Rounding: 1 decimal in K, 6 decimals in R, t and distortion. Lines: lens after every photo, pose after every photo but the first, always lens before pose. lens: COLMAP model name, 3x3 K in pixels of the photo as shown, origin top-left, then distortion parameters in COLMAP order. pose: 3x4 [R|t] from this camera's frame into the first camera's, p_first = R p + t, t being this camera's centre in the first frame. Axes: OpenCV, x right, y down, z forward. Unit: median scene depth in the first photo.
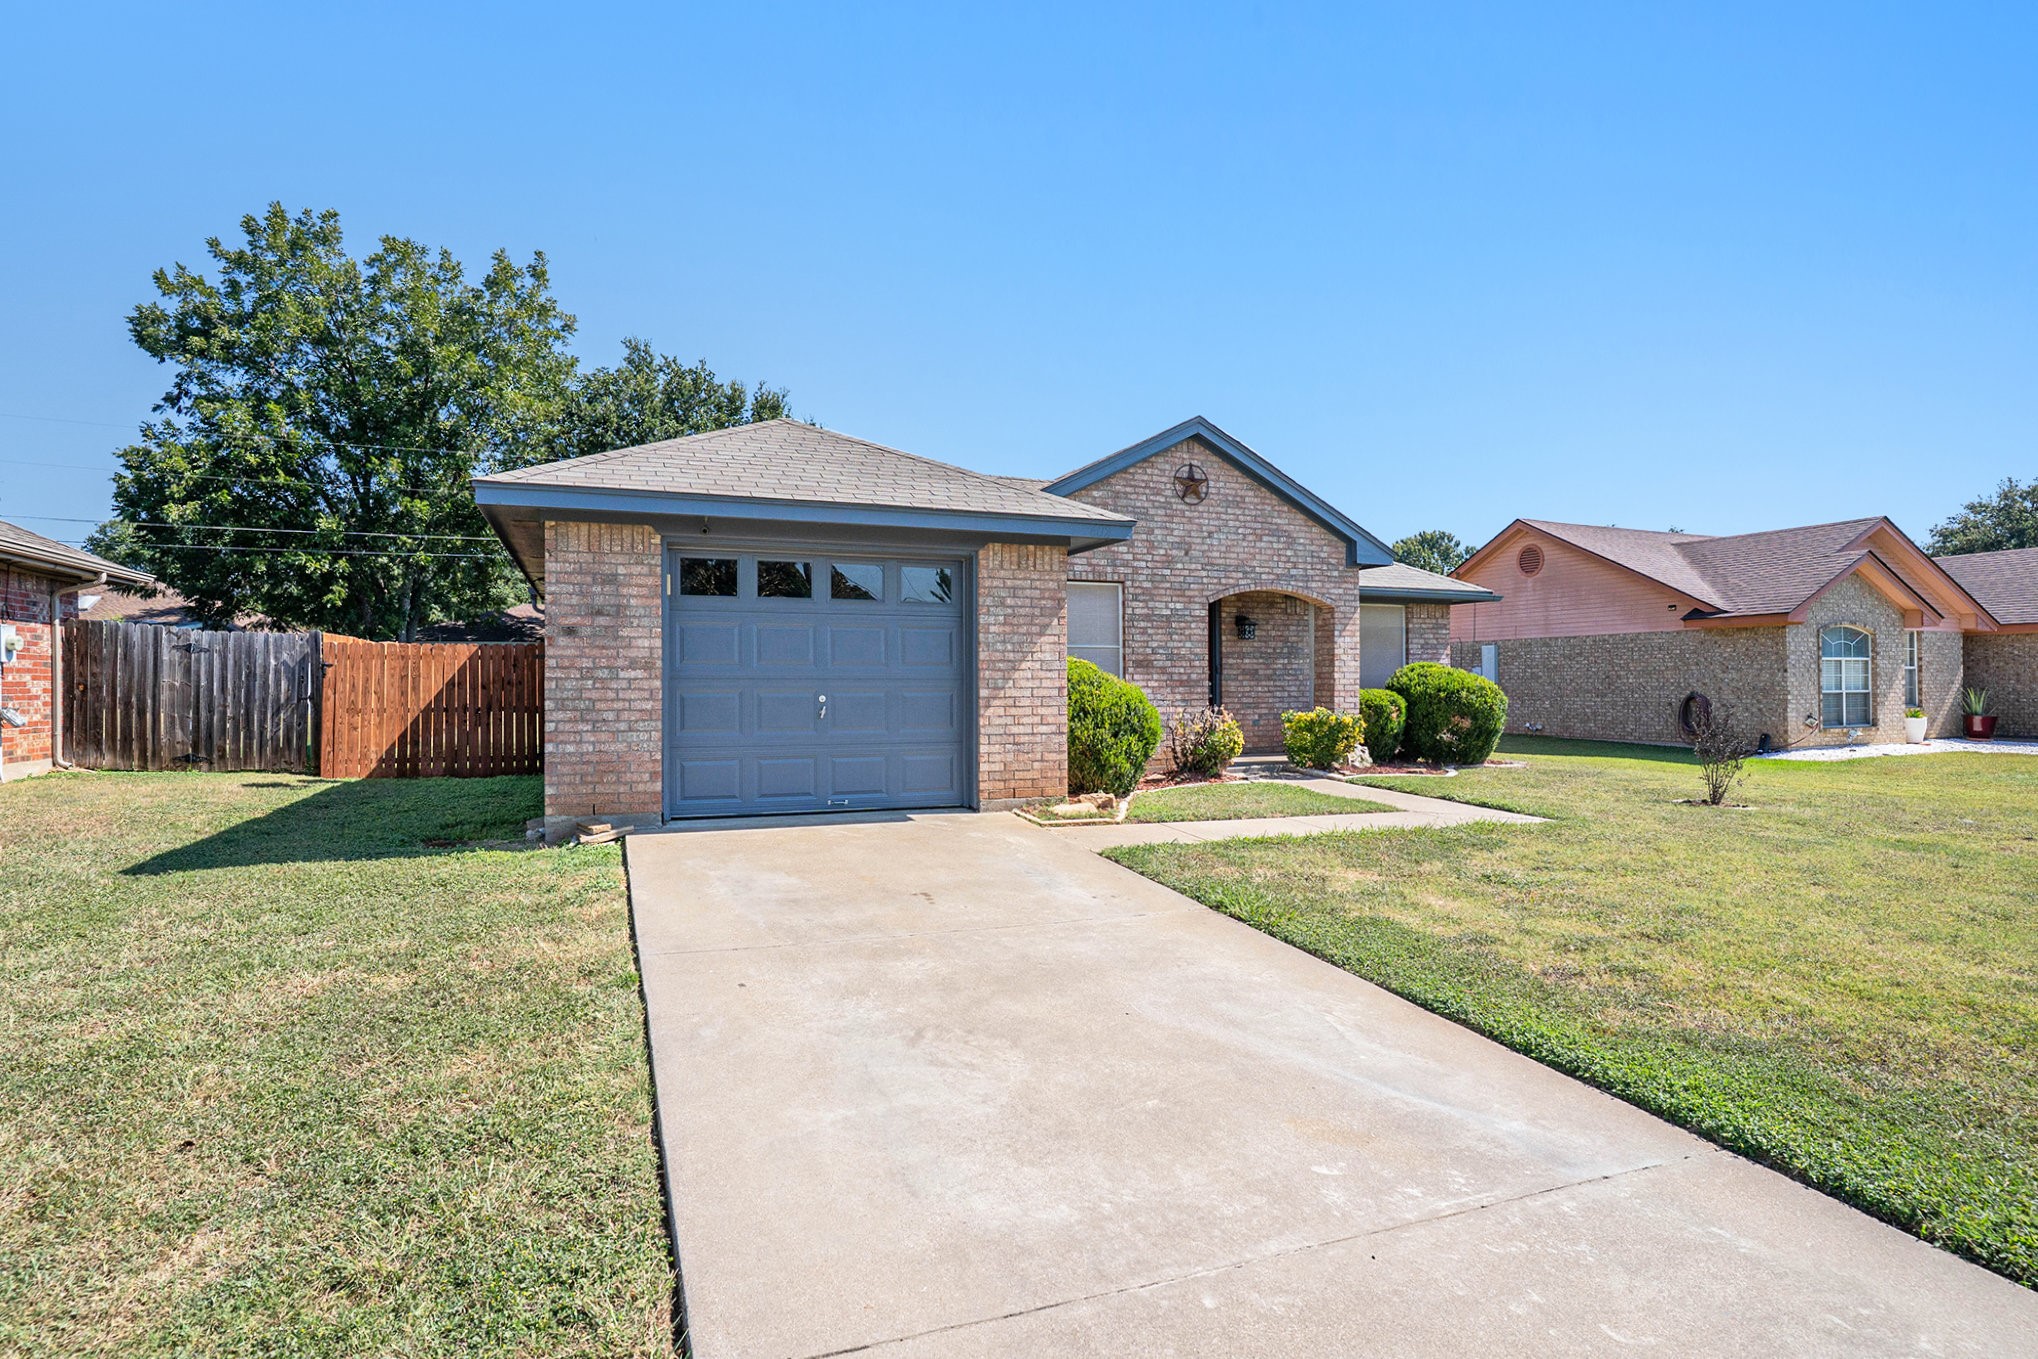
lens RADIAL K [[996.3, 0, 1069.8], [0, 996.3, 639.7], [0, 0, 1]] dist [-0.082488, 0.033990]
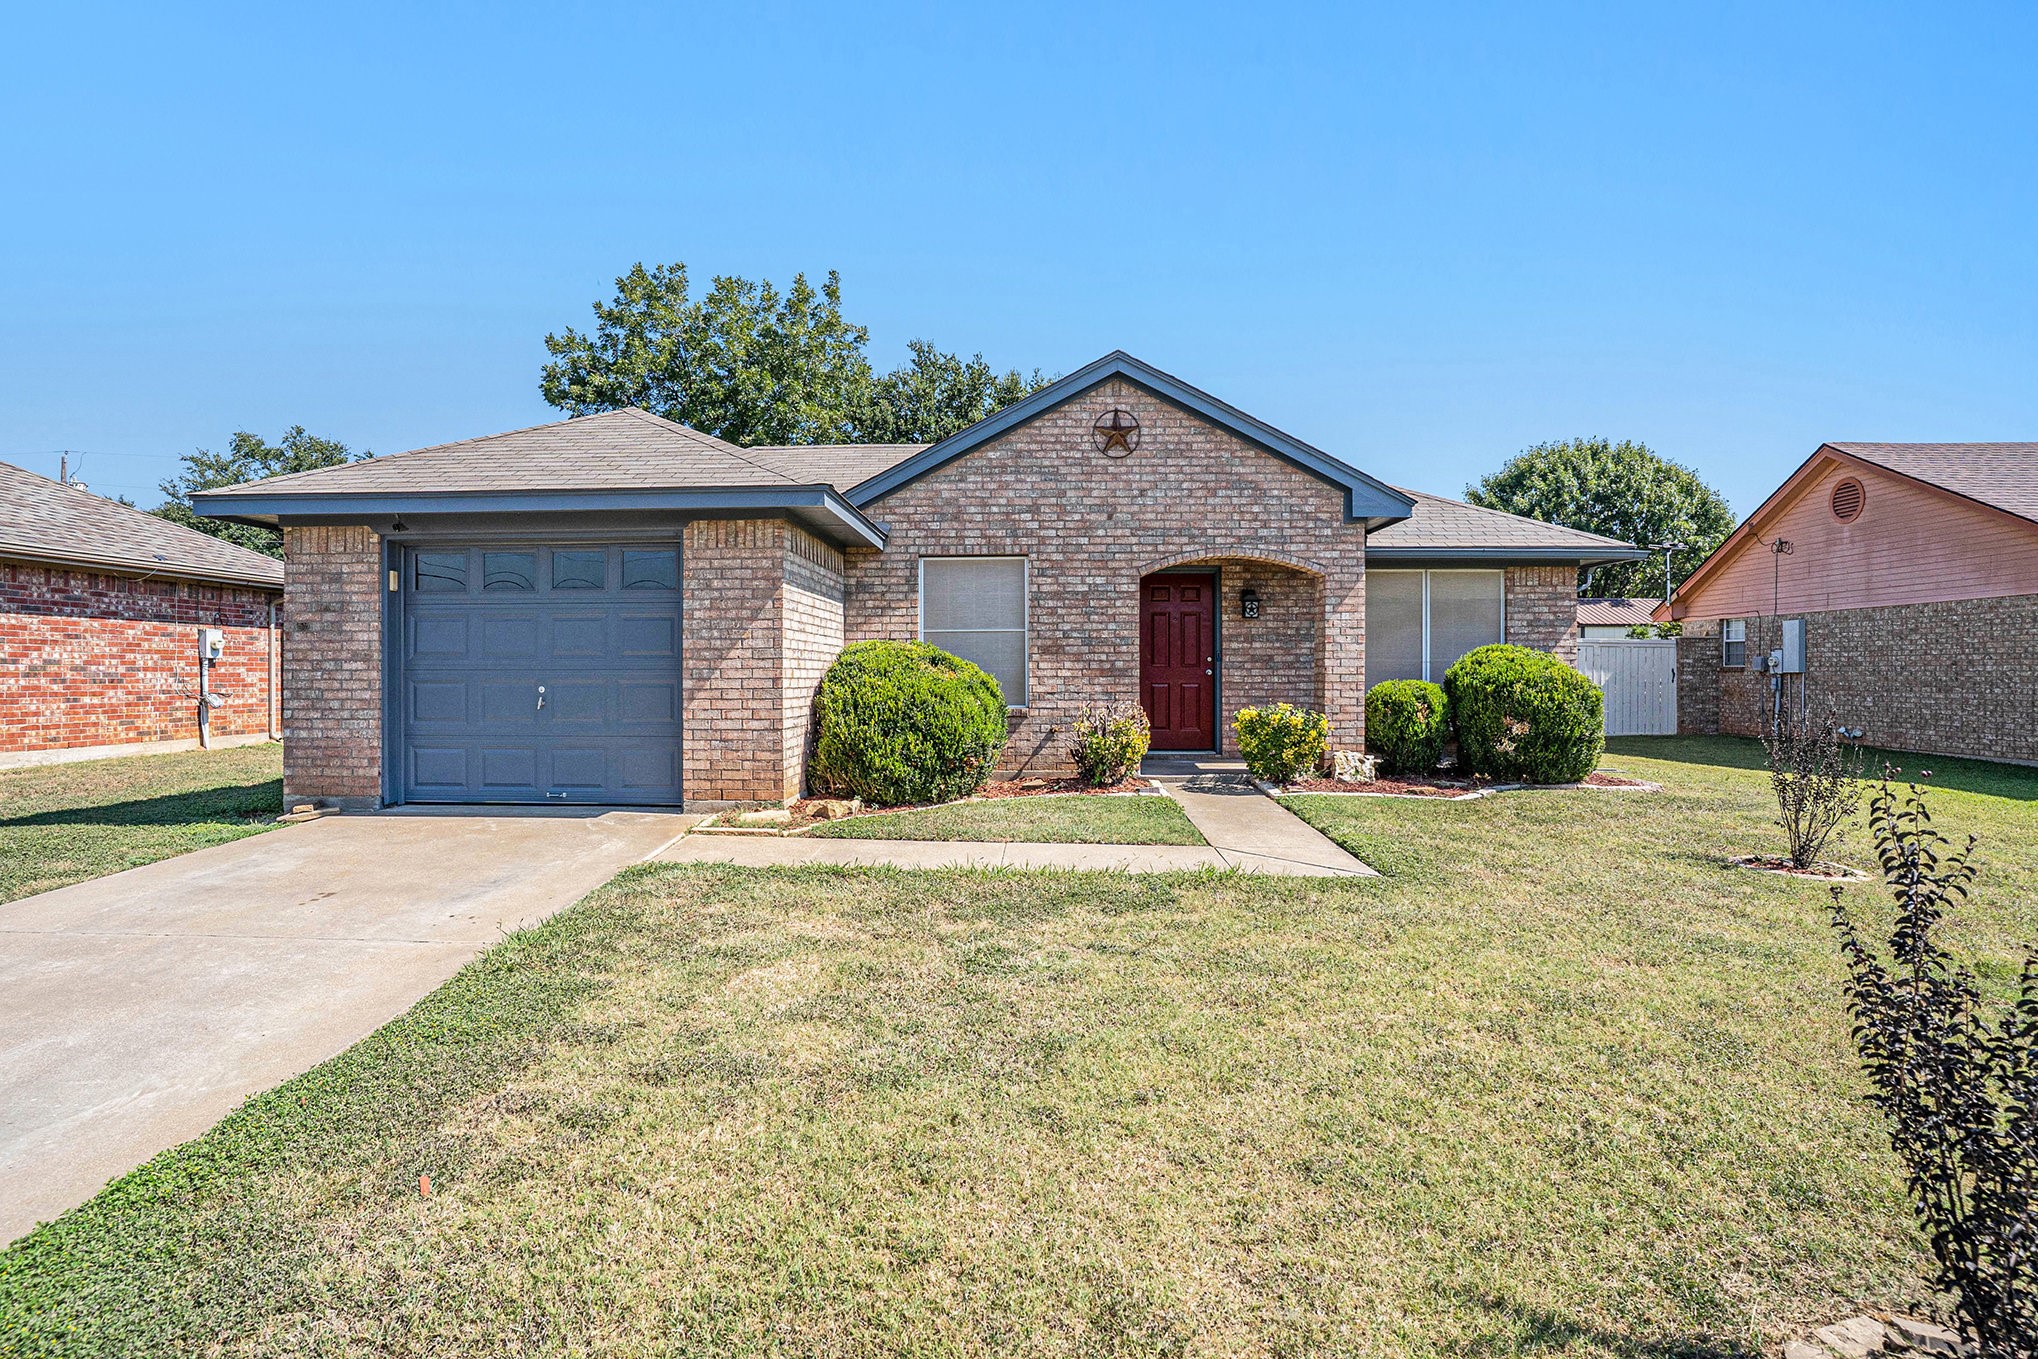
lens RADIAL K [[1027.5, 0, 1044.9], [0, 1027.5, 656.5], [0, 0, 1]] dist [-0.103575, 0.064663]
pose [[0.917147, -0.006616, -0.398494, 0.411182], [0.018593, 0.999484, 0.026197, 0.006485], [0.398115, -0.031436, 0.916797, 0.188480]]
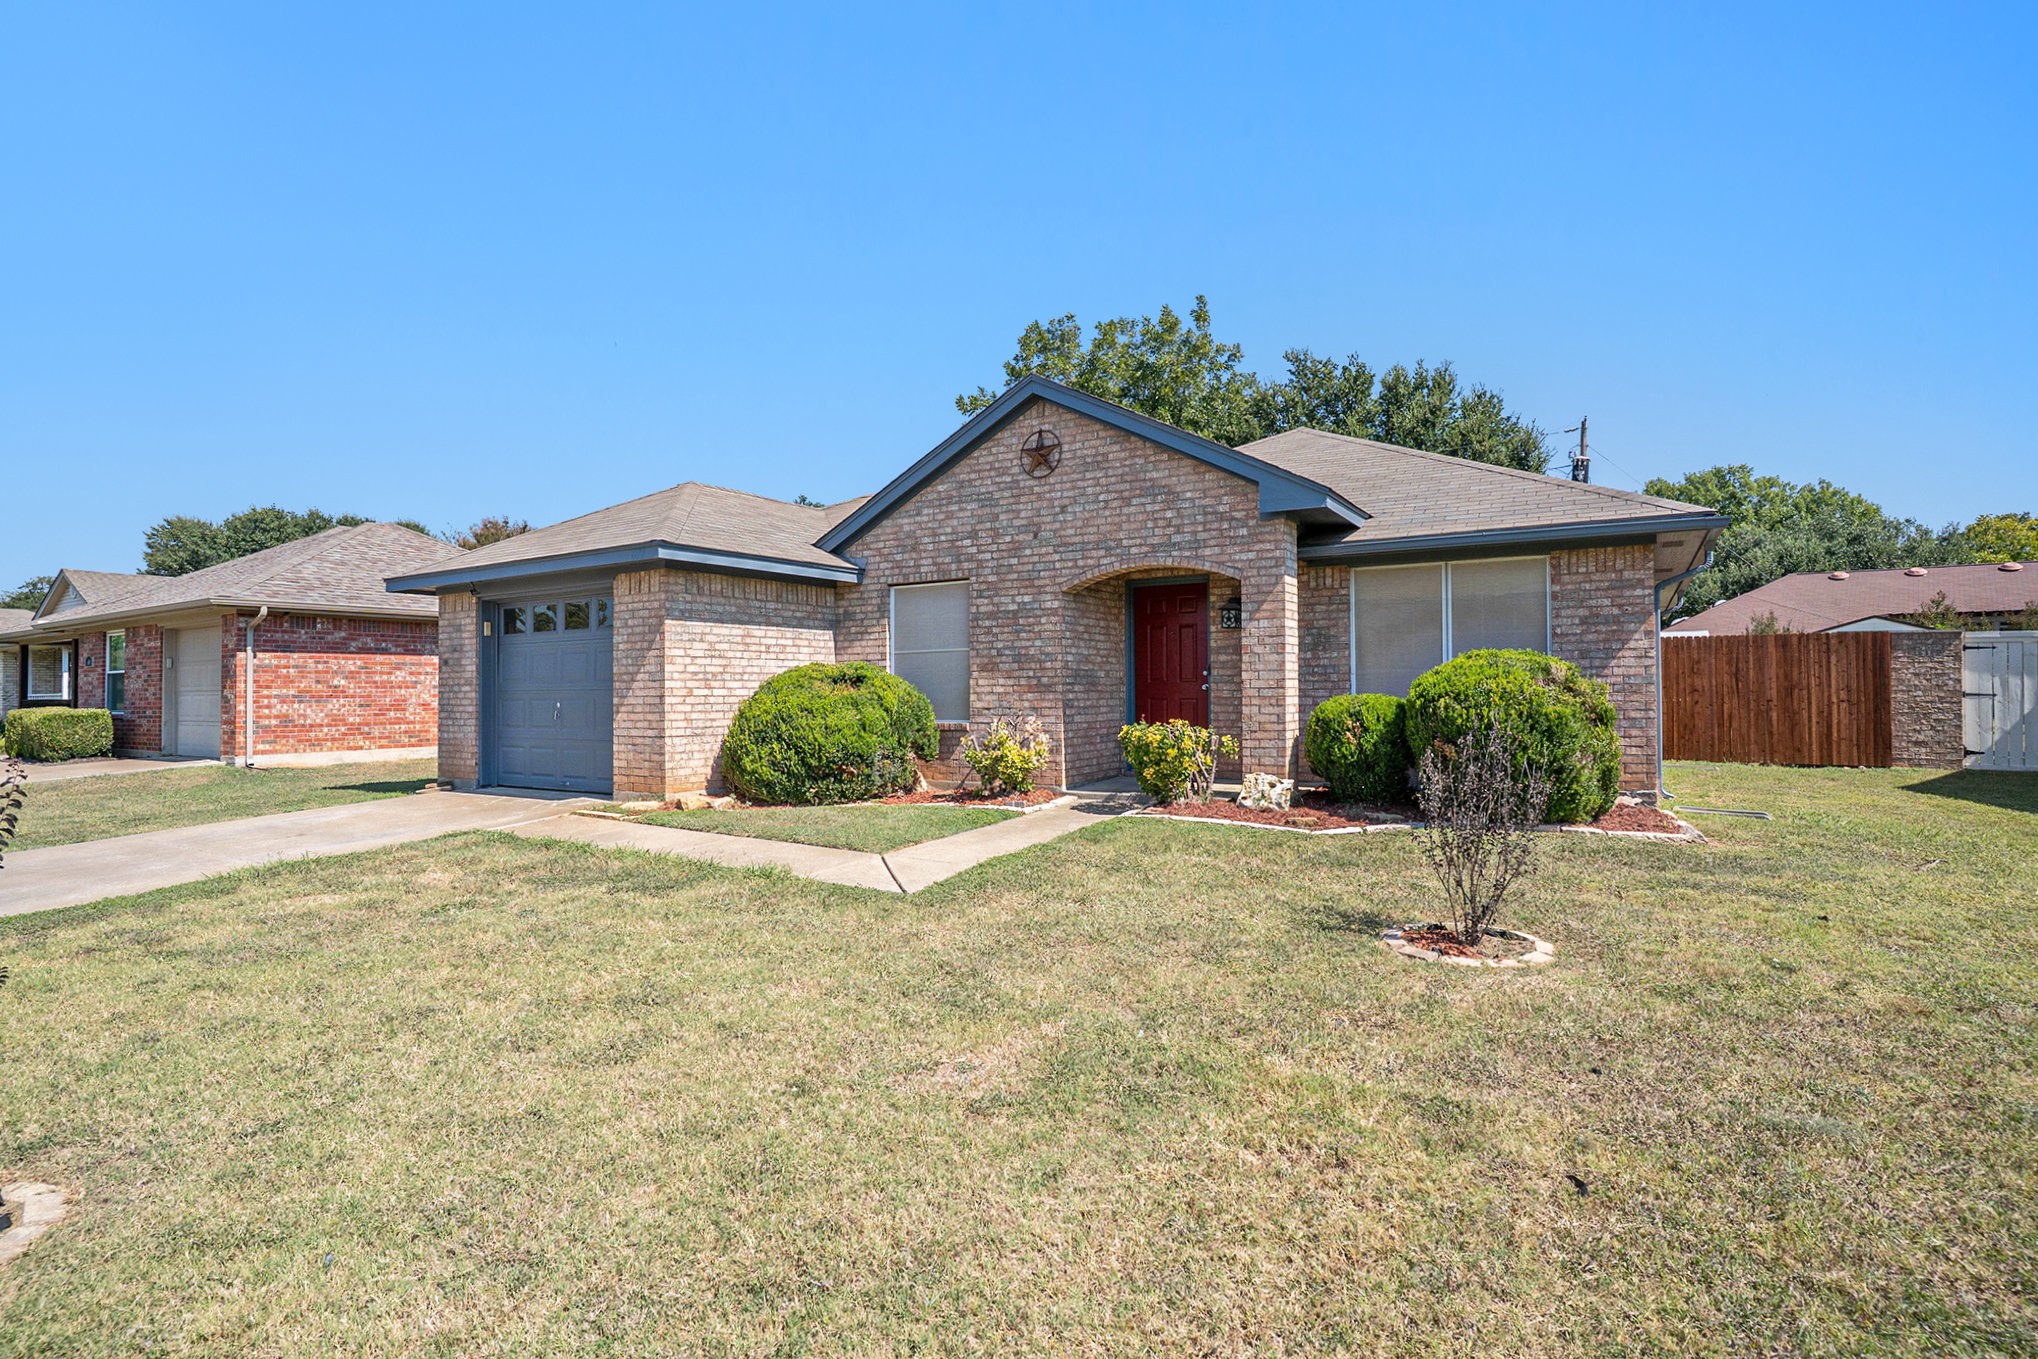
lens RADIAL K [[1009.1, 0, 1006.9], [0, 1009.1, 666.9], [0, 0, 1]] dist [-0.071512, 0.036046]
pose [[0.586789, -0.023751, -0.809392, 0.804725], [0.046320, 0.998918, 0.004268, 0.020427], [0.808414, -0.039995, 0.587254, 0.471344]]
